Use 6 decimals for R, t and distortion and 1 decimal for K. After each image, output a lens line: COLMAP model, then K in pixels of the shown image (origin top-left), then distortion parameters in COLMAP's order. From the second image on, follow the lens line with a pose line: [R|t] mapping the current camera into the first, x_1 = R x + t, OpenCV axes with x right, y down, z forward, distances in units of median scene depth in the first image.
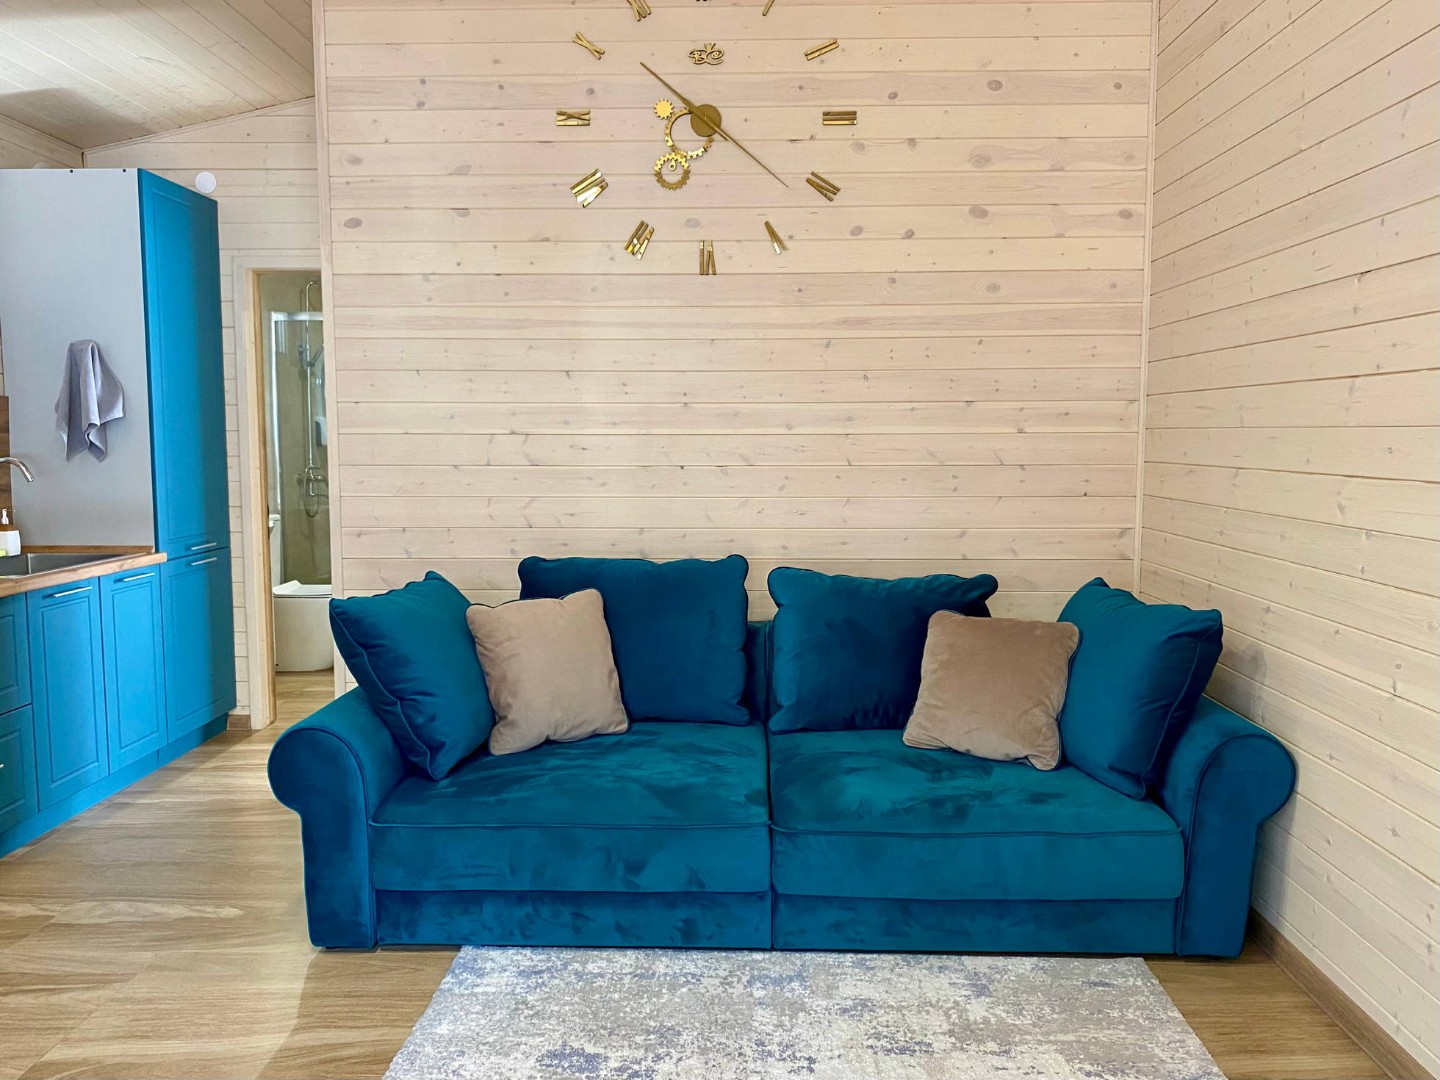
lens RADIAL K [[1109.8, 0, 720.0], [0, 1109.8, 540.0], [0, 0, 1]] dist [0.029731, -0.055948]
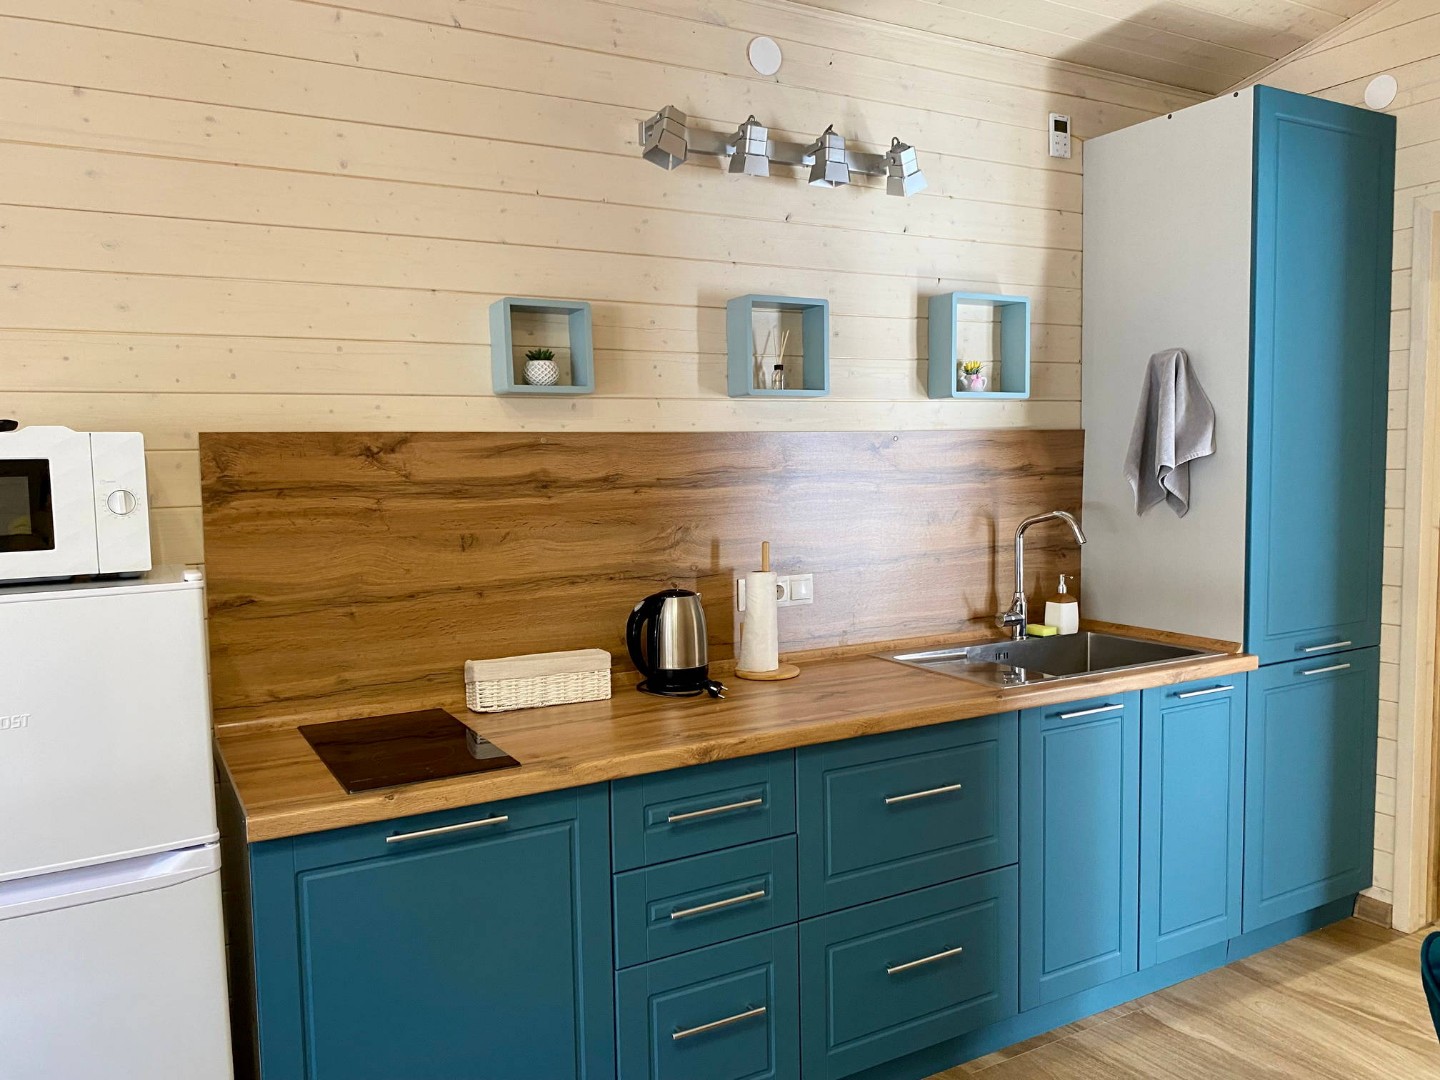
lens RADIAL K [[1095.4, 0, 727.1], [0, 1095.4, 540.9], [0, 0, 1]] dist [0.024876, -0.044294]
pose [[0.511987, 0.059670, -0.856918, -0.118080], [-0.063695, 0.997475, 0.031401, -0.070272], [0.856628, 0.038505, 0.514495, 0.461629]]
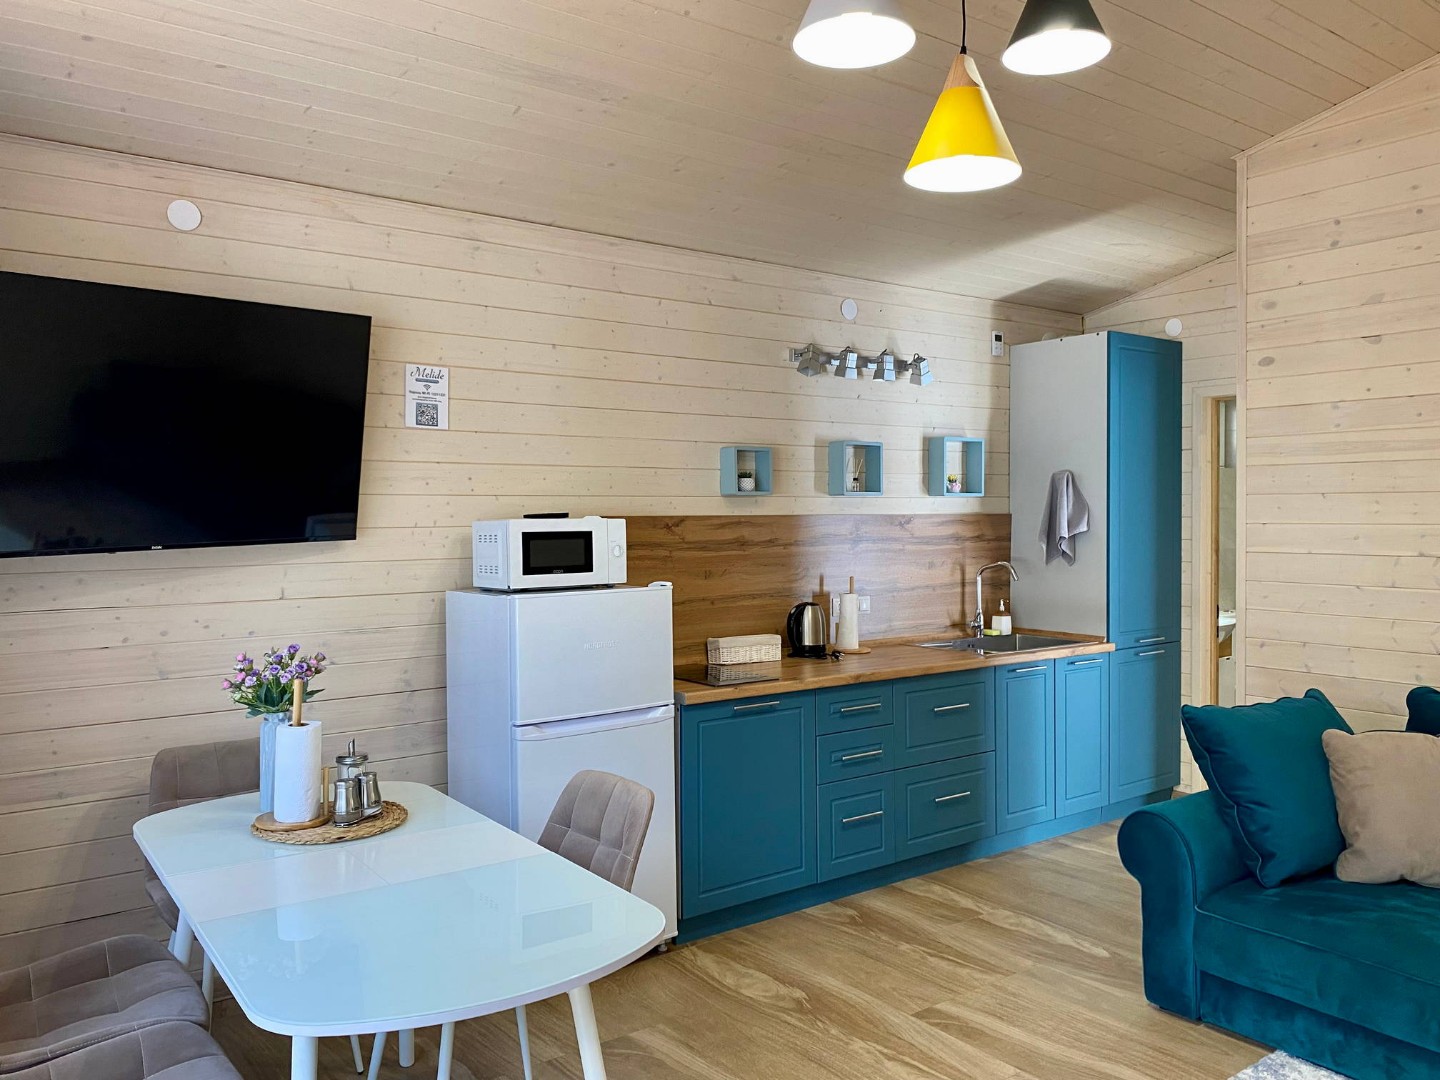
lens RADIAL K [[1074.6, 0, 711.3], [0, 1074.6, 533.3], [0, 0, 1]] dist [0.042827, -0.073719]
pose [[0.603164, 0.011581, -0.797533, 0.201176], [-0.069712, 0.996834, -0.038247, -0.038487], [0.794565, 0.078666, 0.602062, -0.066414]]
